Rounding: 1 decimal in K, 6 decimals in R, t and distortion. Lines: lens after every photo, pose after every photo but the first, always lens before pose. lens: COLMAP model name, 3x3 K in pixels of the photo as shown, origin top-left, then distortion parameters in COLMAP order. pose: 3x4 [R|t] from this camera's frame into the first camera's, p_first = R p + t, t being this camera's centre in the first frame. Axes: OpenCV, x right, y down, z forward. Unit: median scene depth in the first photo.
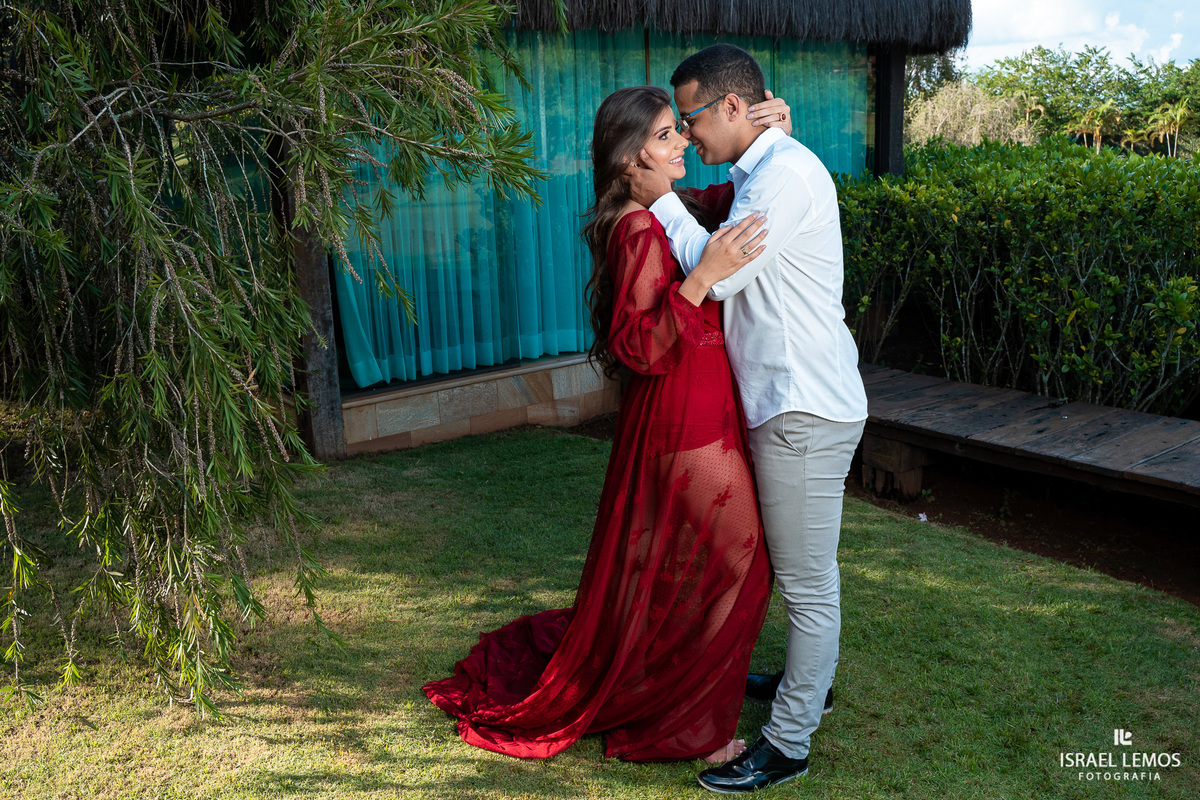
lens RADIAL K [[1056.2, 0, 600.0], [0, 1056.2, 400.0], [0, 0, 1]] dist [-0.104884, 0.115892]
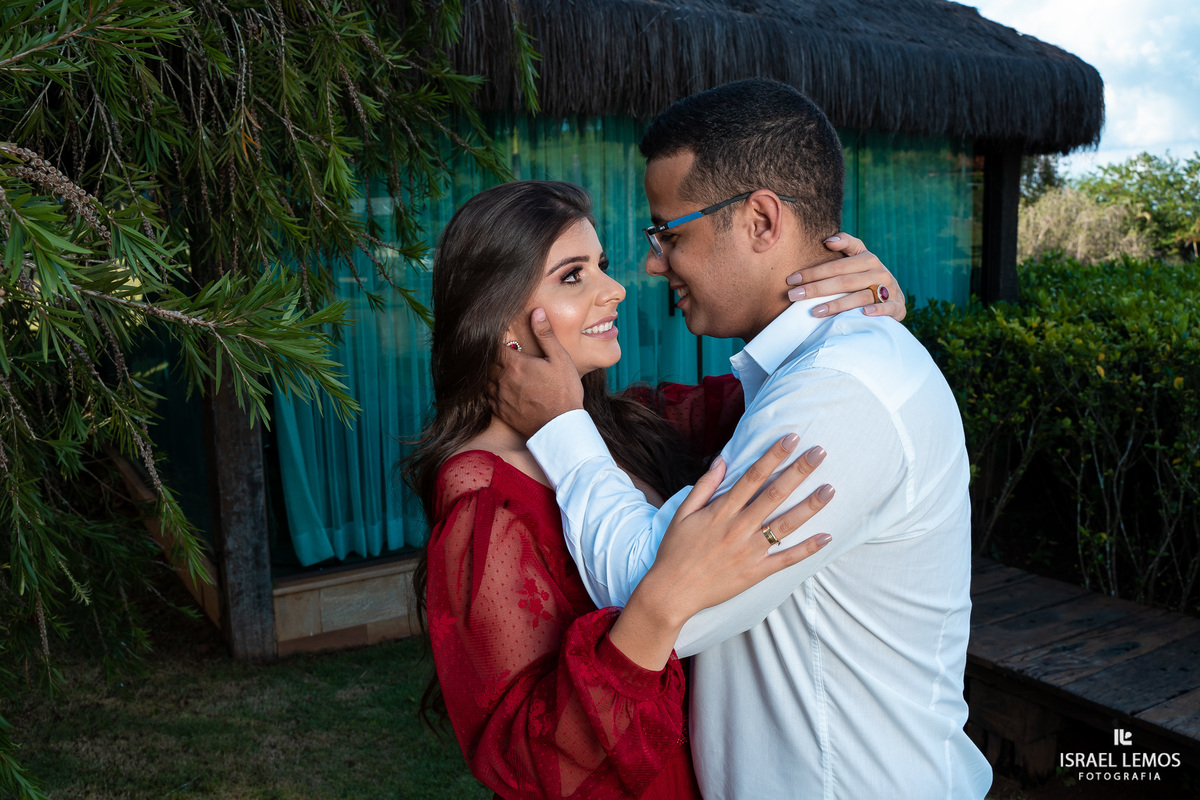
lens RADIAL K [[1056.2, 0, 600.0], [0, 1056.2, 400.0], [0, 0, 1]] dist [-0.104884, 0.115892]
pose [[0.996068, 0.030010, -0.083355, 0.047118], [-0.037443, 0.995320, -0.089086, -0.068787], [0.080291, 0.091857, 0.992530, 0.227474]]
